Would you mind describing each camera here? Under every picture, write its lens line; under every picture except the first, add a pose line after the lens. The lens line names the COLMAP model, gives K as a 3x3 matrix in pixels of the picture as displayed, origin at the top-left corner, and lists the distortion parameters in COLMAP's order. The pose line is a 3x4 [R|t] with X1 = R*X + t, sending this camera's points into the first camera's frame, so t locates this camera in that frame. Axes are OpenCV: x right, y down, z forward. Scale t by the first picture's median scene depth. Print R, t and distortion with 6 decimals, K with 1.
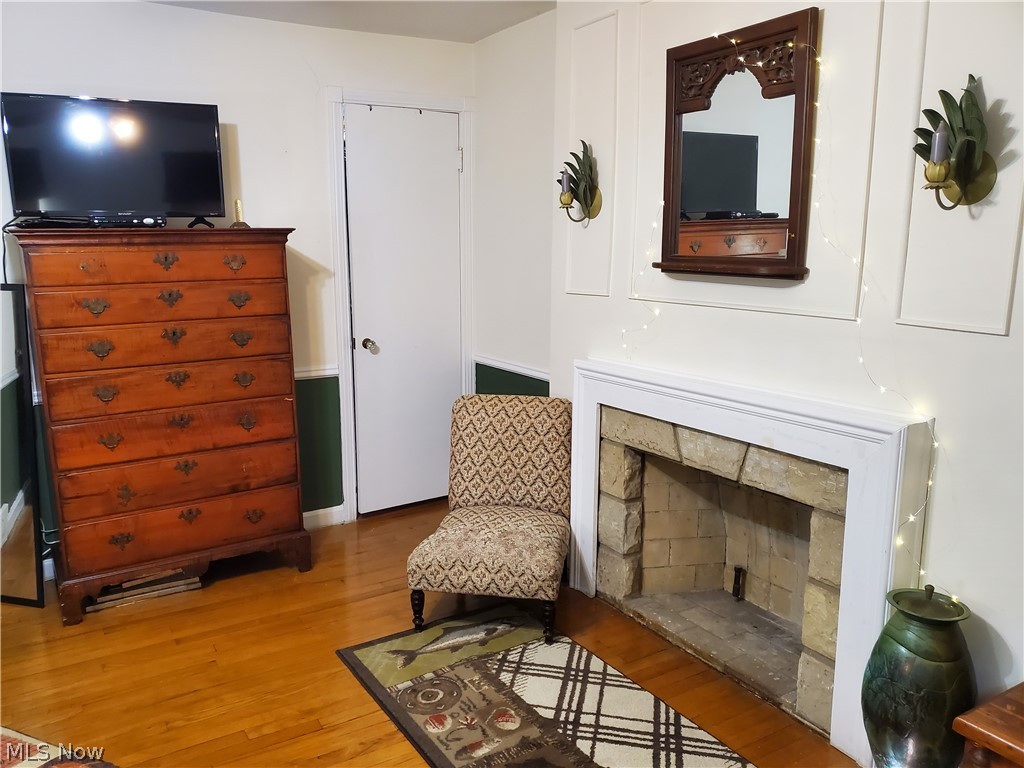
lens RADIAL K [[790.9, 0, 512.1], [0, 790.9, 397.8], [0, 0, 1]] dist [0.041684, -0.029787]
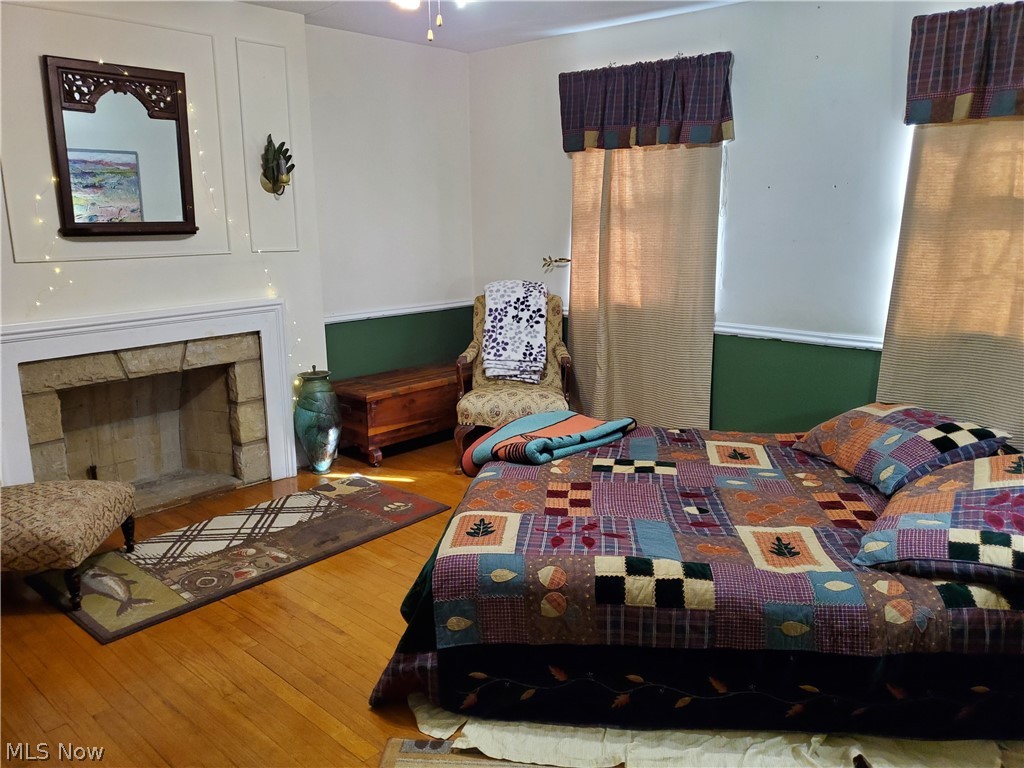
lens RADIAL K [[790.9, 0, 512.9], [0, 790.9, 381.5], [0, 0, 1]] dist [0.041684, -0.029787]
pose [[-0.263500, -0.213163, 0.940813, -1.348058], [0.186708, 0.945569, 0.266533, -0.164842], [-0.946418, 0.245889, -0.209358, 0.741393]]
